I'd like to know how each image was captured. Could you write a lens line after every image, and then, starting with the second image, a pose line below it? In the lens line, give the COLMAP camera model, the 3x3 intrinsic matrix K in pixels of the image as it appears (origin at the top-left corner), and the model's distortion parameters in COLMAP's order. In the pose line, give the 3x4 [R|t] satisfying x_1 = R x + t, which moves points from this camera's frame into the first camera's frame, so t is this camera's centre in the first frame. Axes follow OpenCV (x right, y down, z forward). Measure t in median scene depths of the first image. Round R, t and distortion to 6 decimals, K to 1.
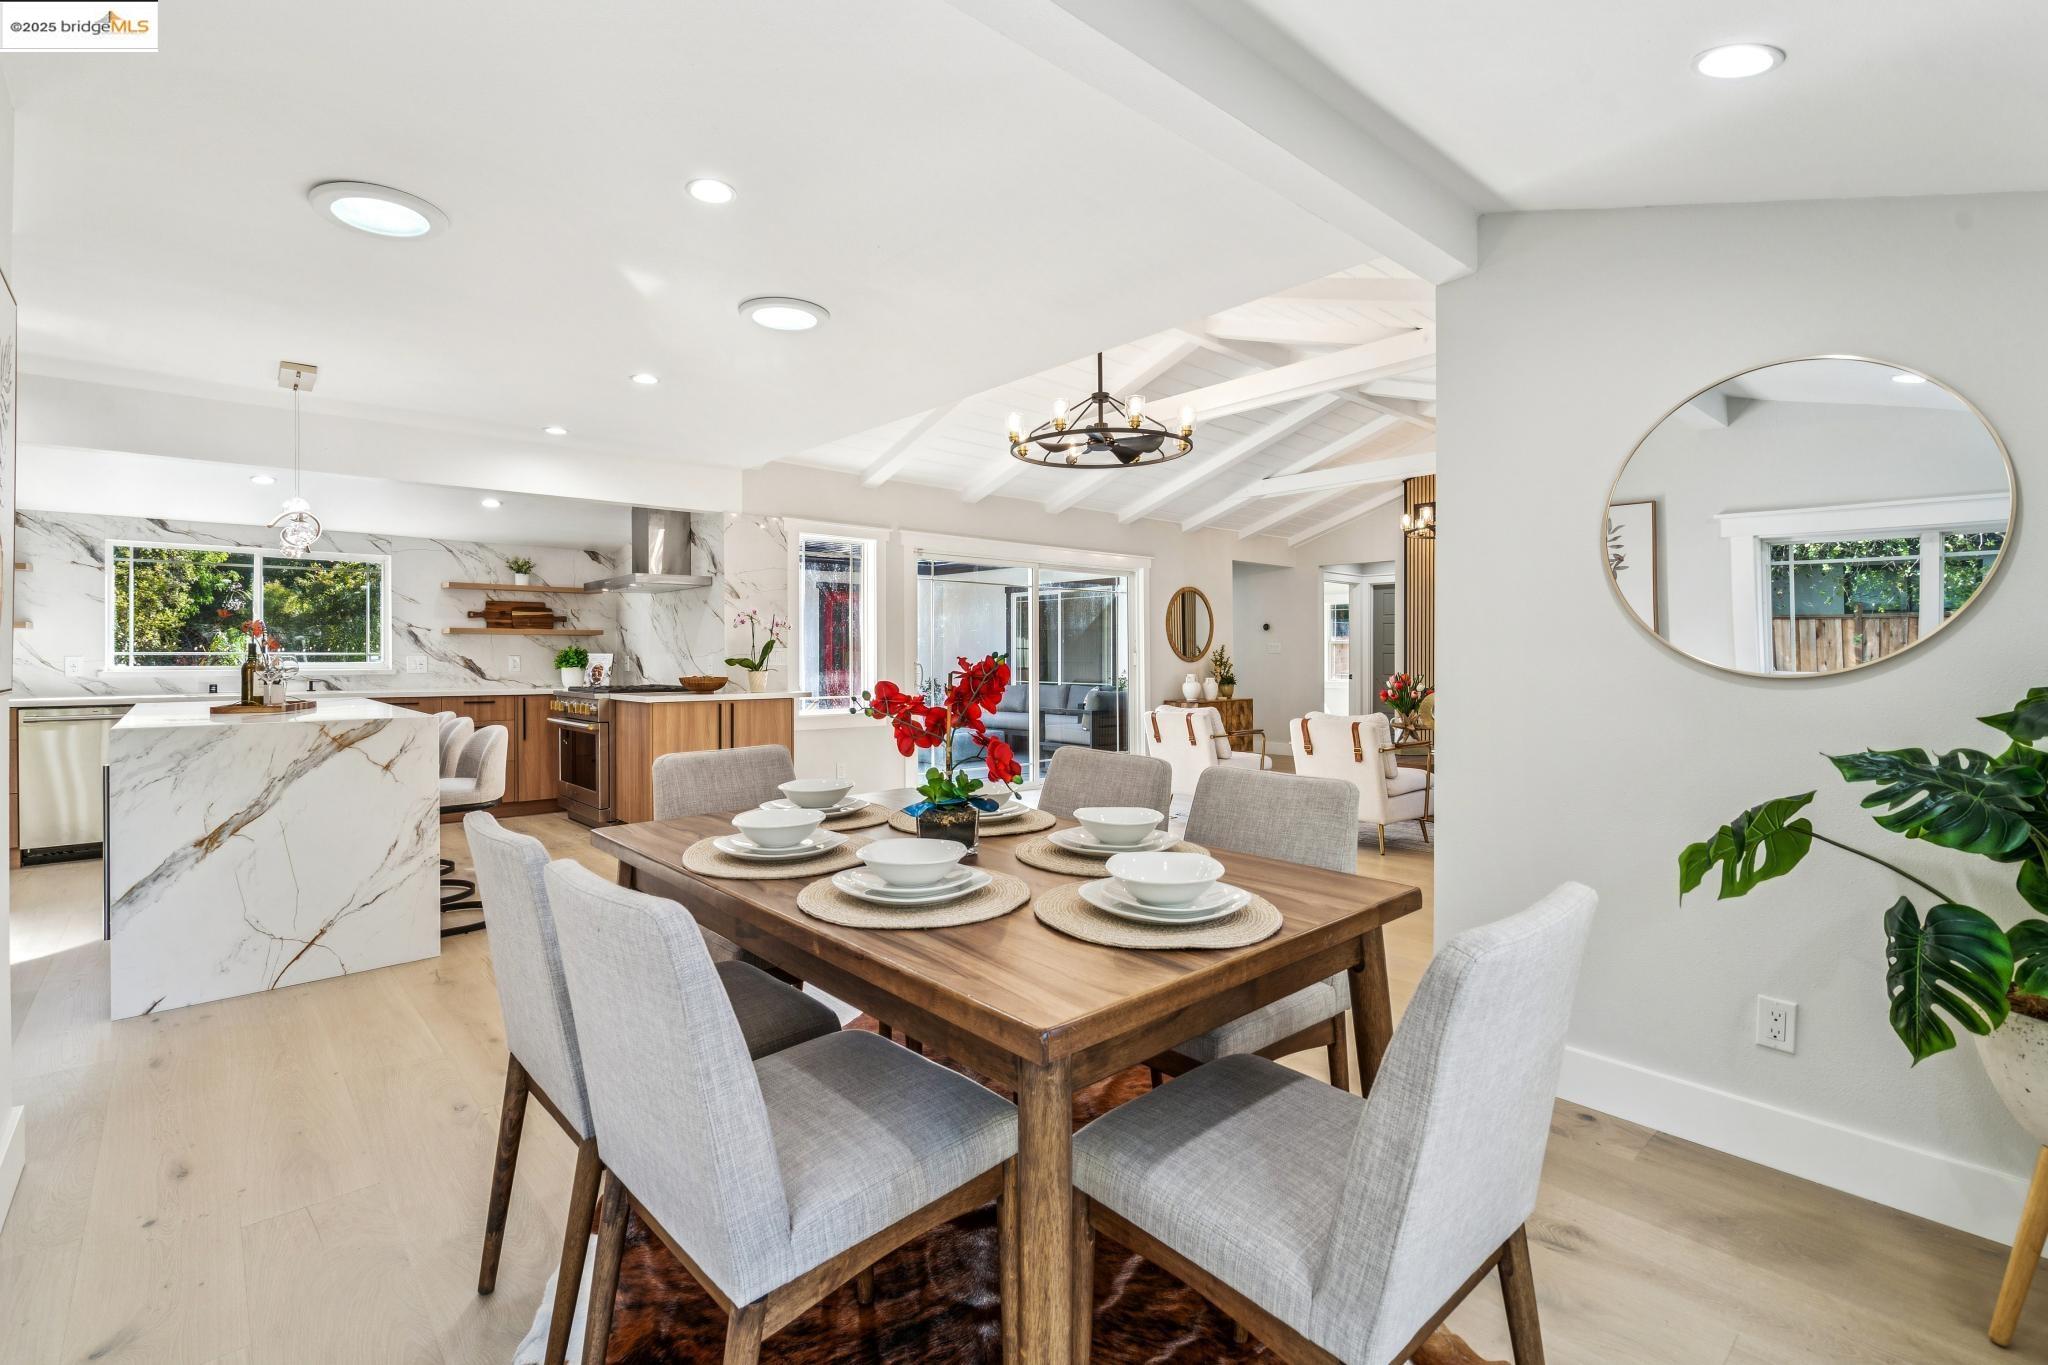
lens RADIAL K [[933.2, 0, 1017.3], [0, 933.2, 676.2], [0, 0, 1]] dist [0.003002, 0.000384]
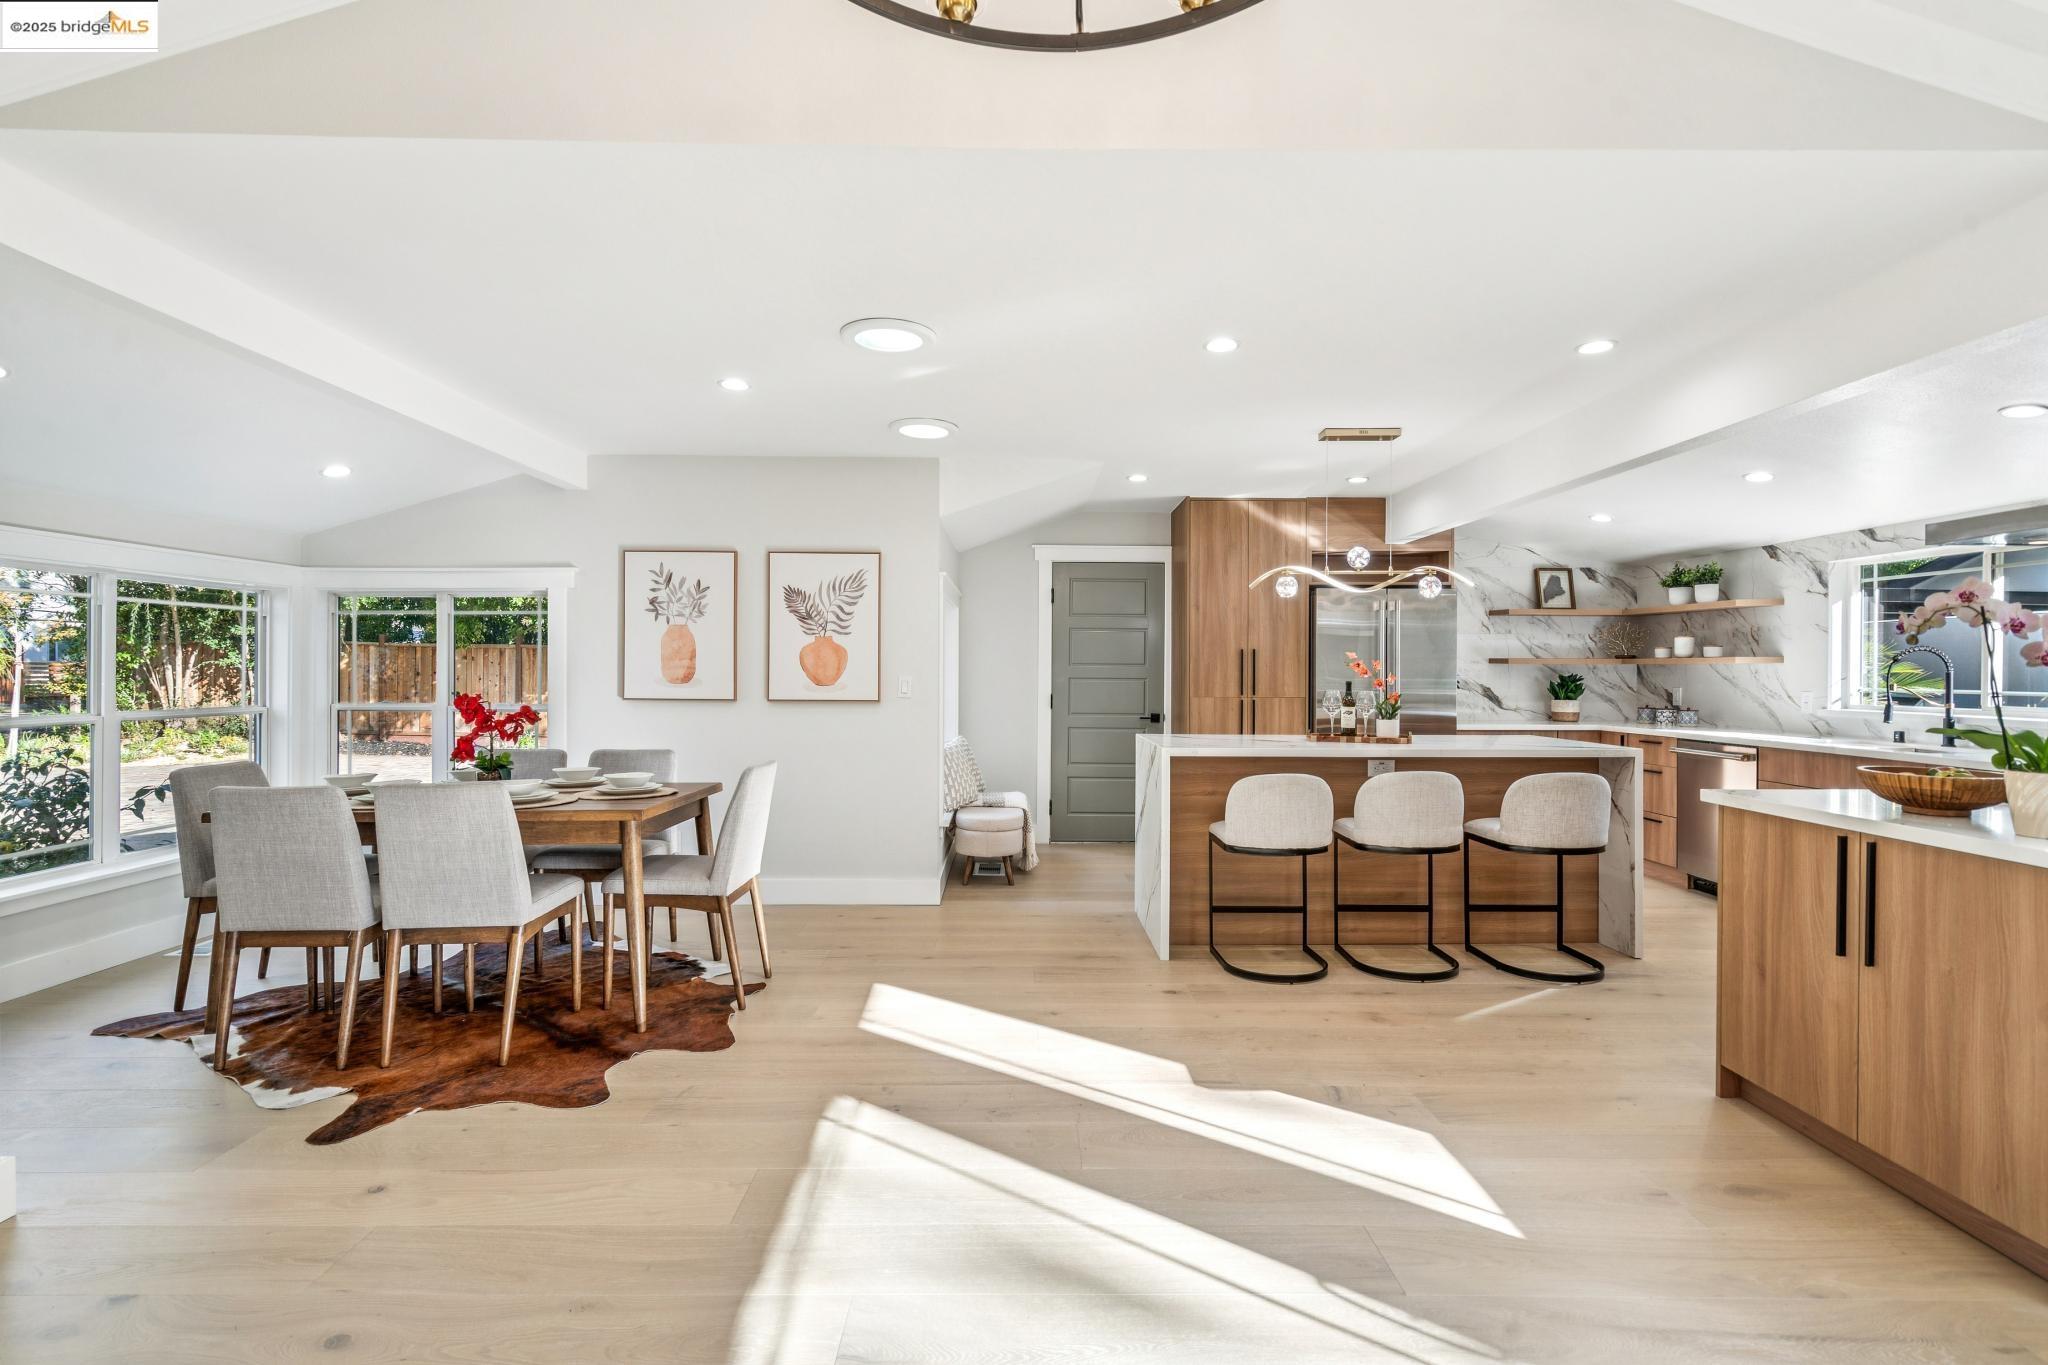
lens RADIAL K [[933.2, 0, 1017.3], [0, 933.2, 676.2], [0, 0, 1]] dist [0.003002, 0.000384]
pose [[-0.656408, 0.003595, -0.754397, 0.475126], [-0.021223, 0.999505, 0.023230, -0.088875], [0.754107, 0.031258, -0.656007, 2.202242]]
